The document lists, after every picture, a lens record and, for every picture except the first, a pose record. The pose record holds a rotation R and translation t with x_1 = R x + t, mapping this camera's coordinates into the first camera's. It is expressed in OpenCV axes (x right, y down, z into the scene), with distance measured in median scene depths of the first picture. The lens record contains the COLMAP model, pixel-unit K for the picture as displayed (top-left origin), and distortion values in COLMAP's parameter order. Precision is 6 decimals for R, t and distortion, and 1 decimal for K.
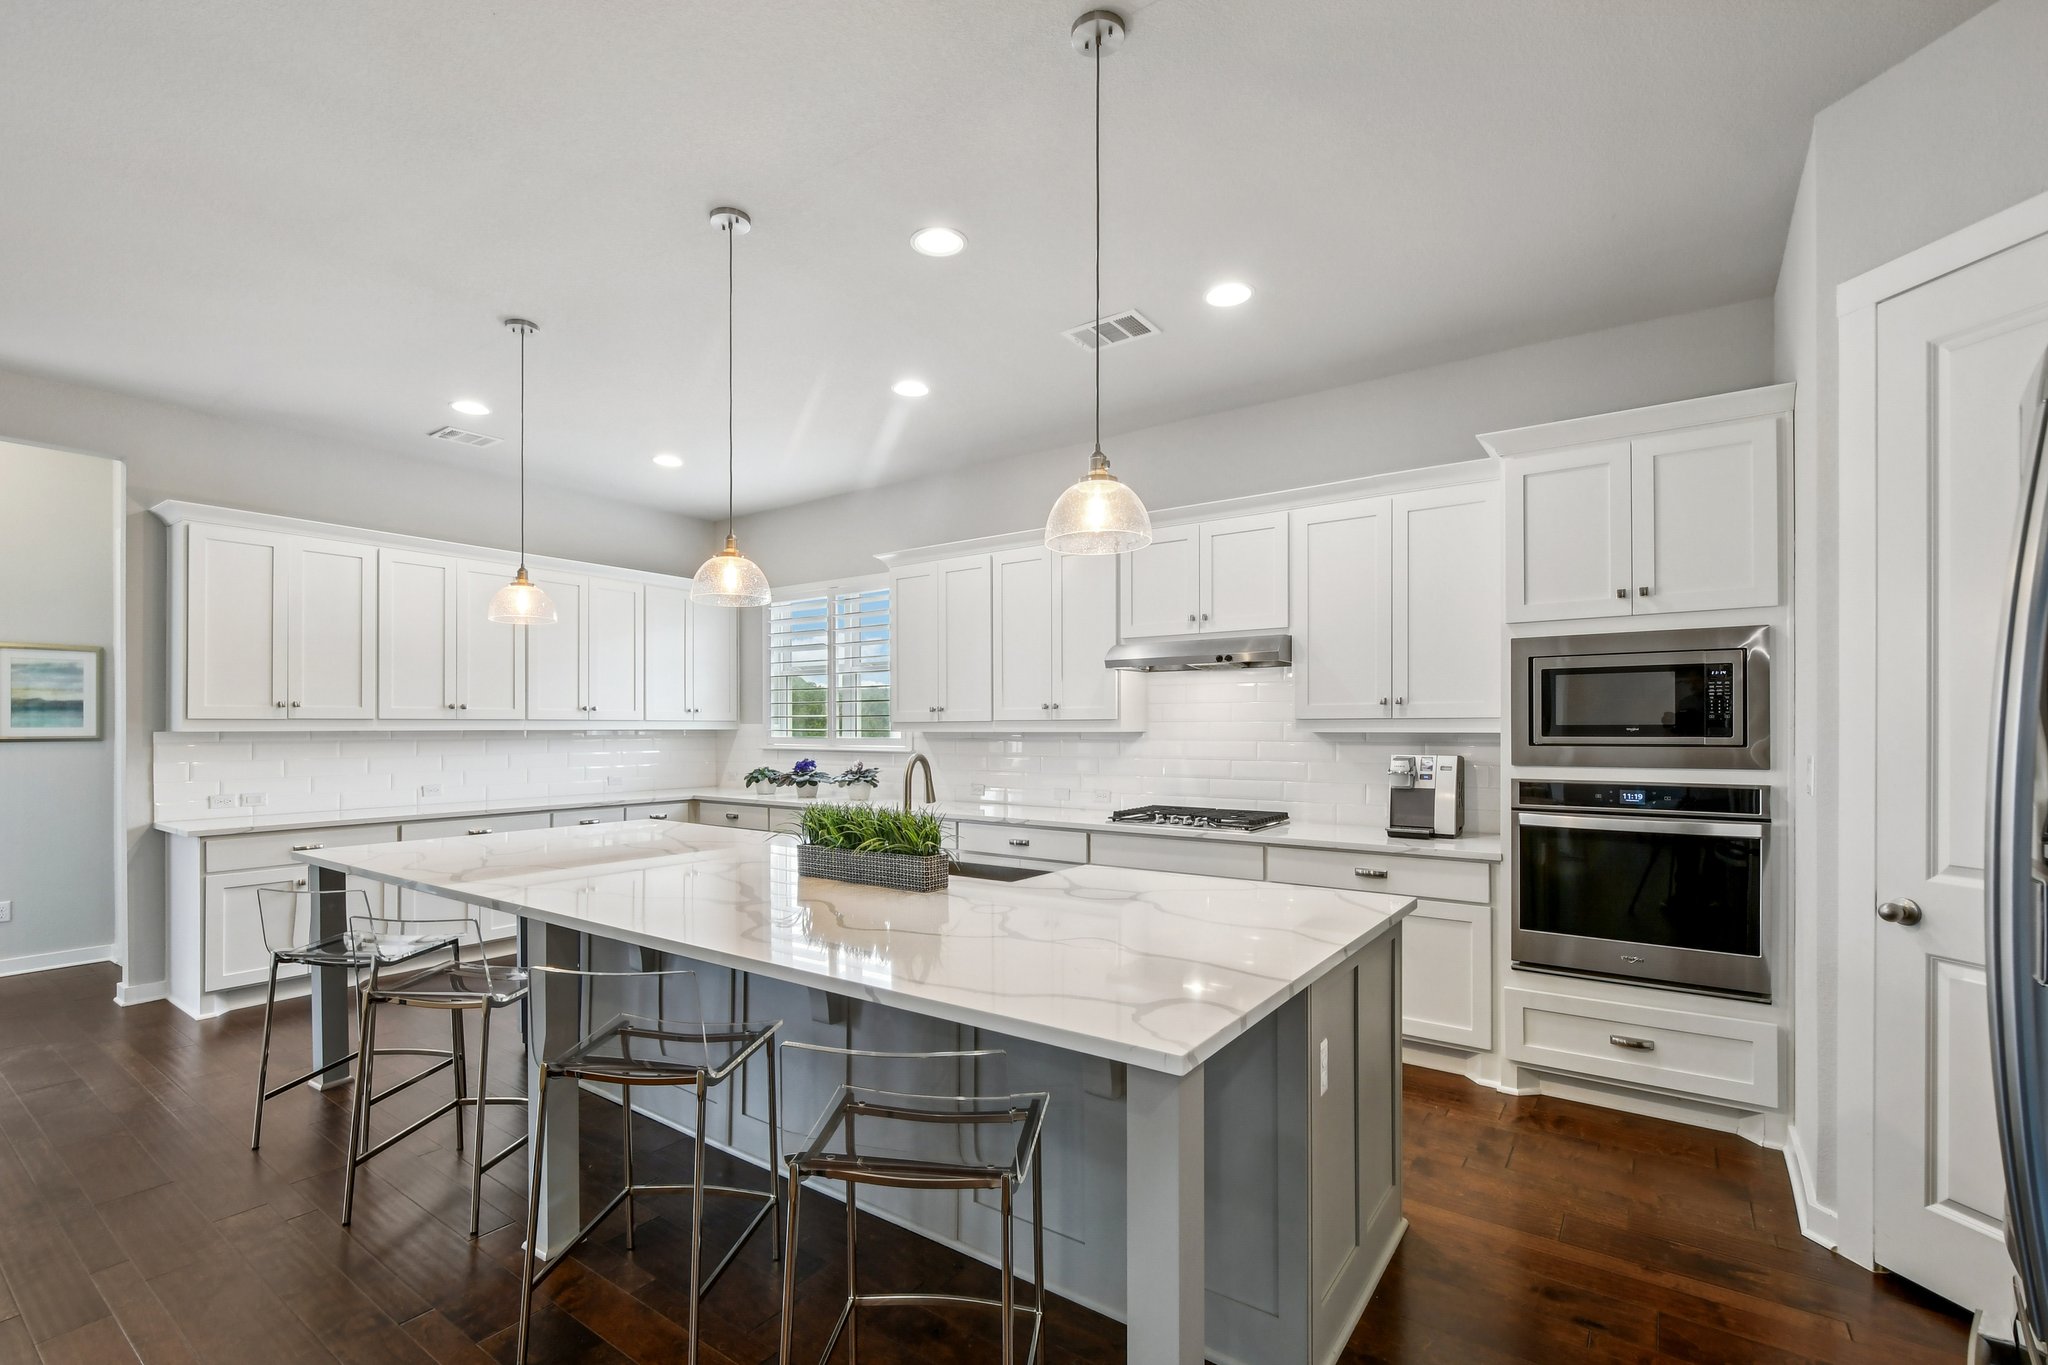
lens RADIAL K [[902.8, 0, 1015.4], [0, 902.8, 725.6], [0, 0, 1]] dist [0.001194, -0.002217]
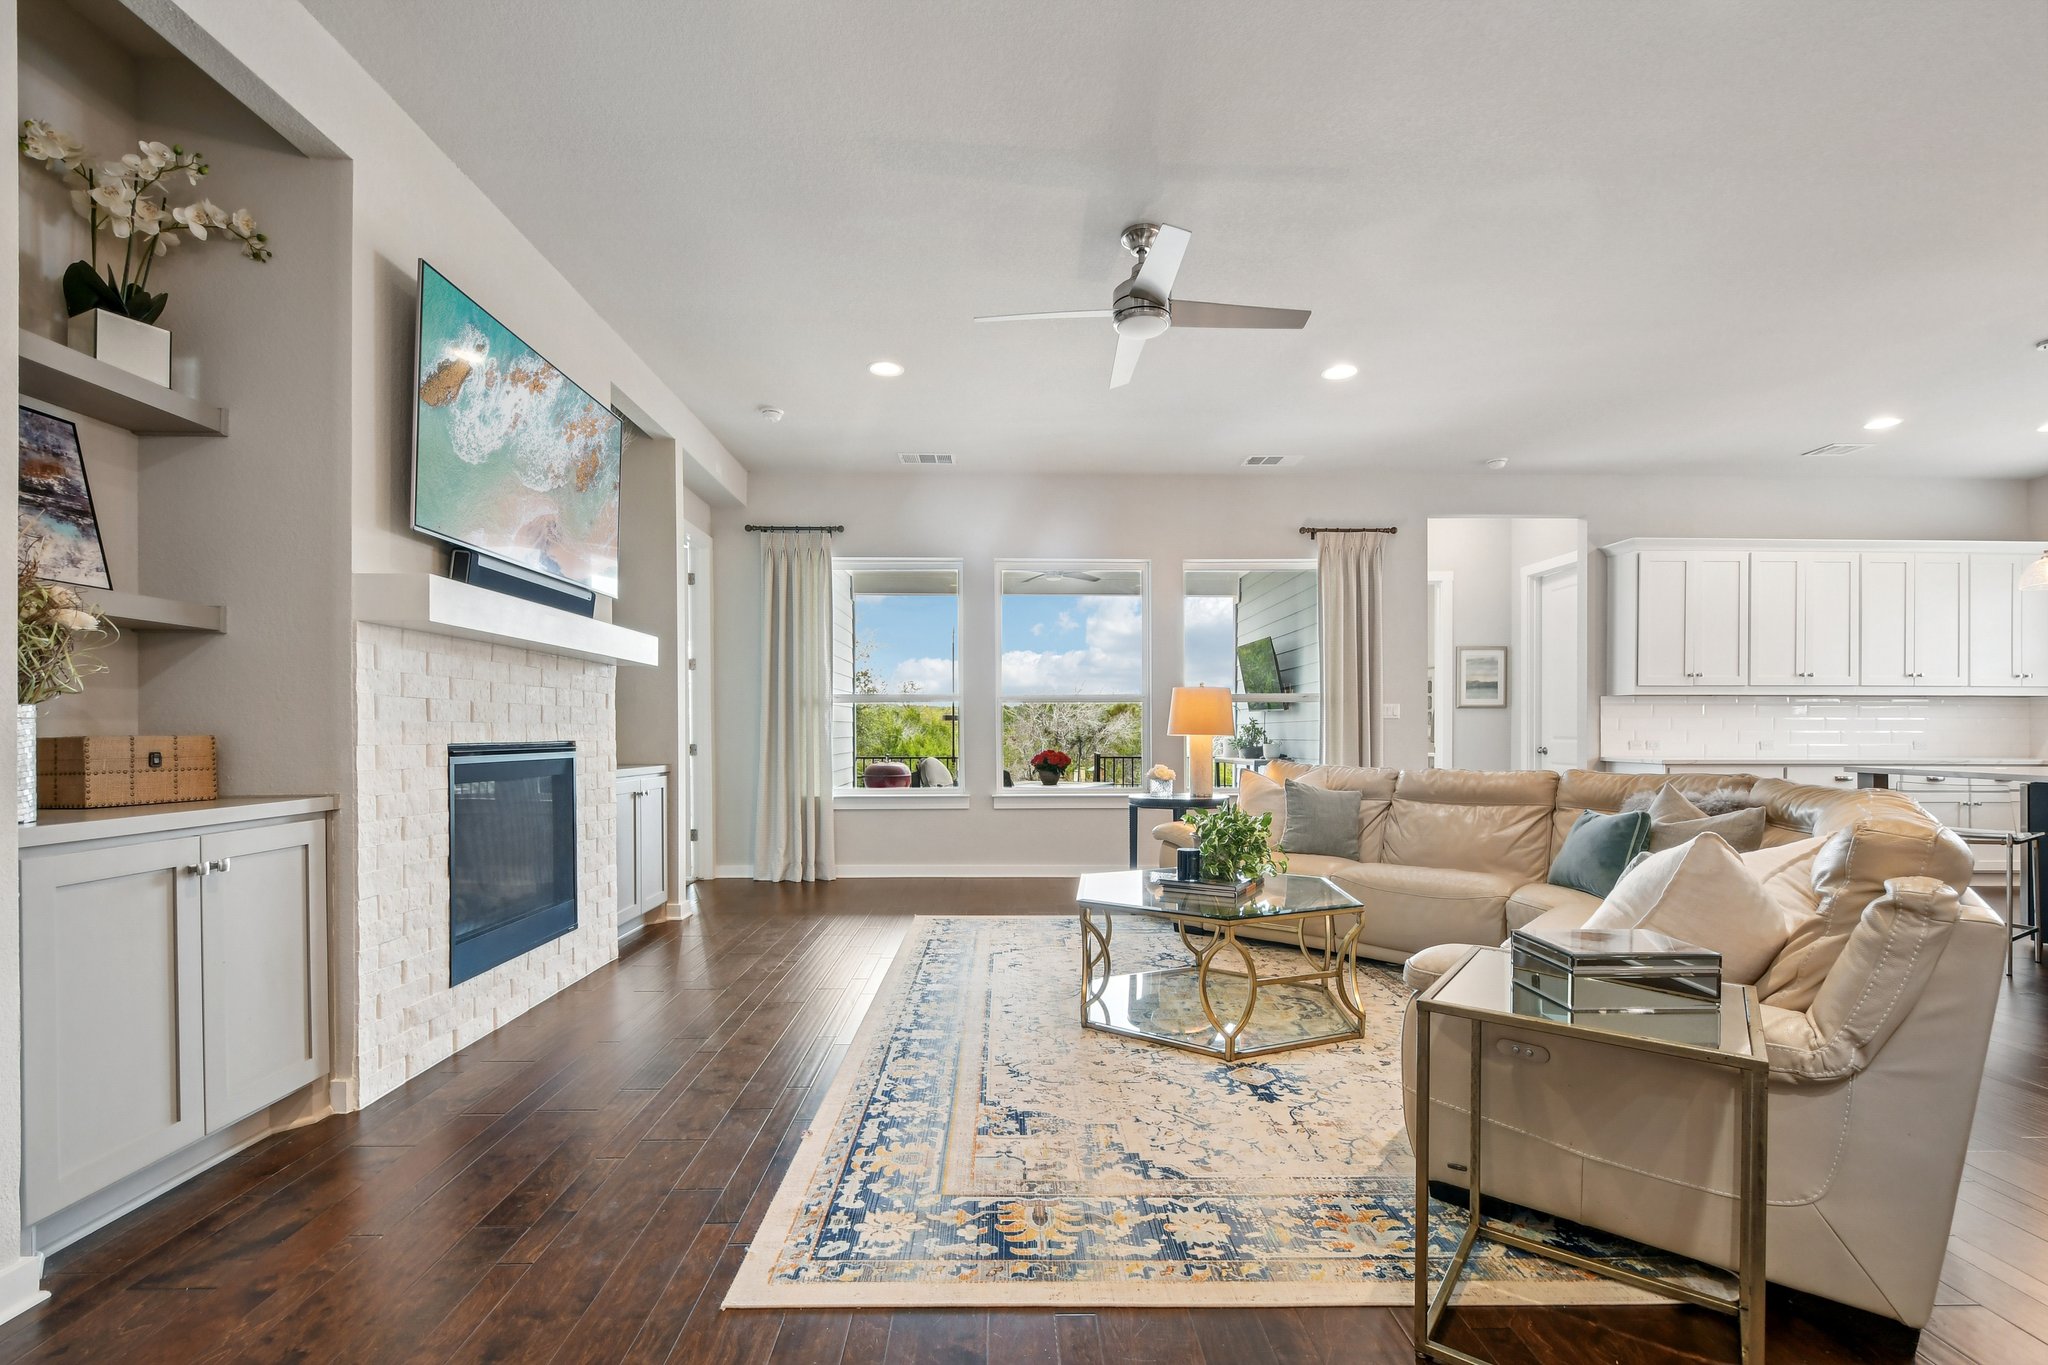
lens RADIAL K [[902.8, 0, 1031.2], [0, 902.8, 727.0], [0, 0, 1]] dist [0.001194, -0.002217]
pose [[0.607509, 0.000391, -0.794313, -0.345536], [-0.000573, 1.000000, 0.000055, 0.058152], [0.794313, 0.000422, 0.607509, -0.655904]]
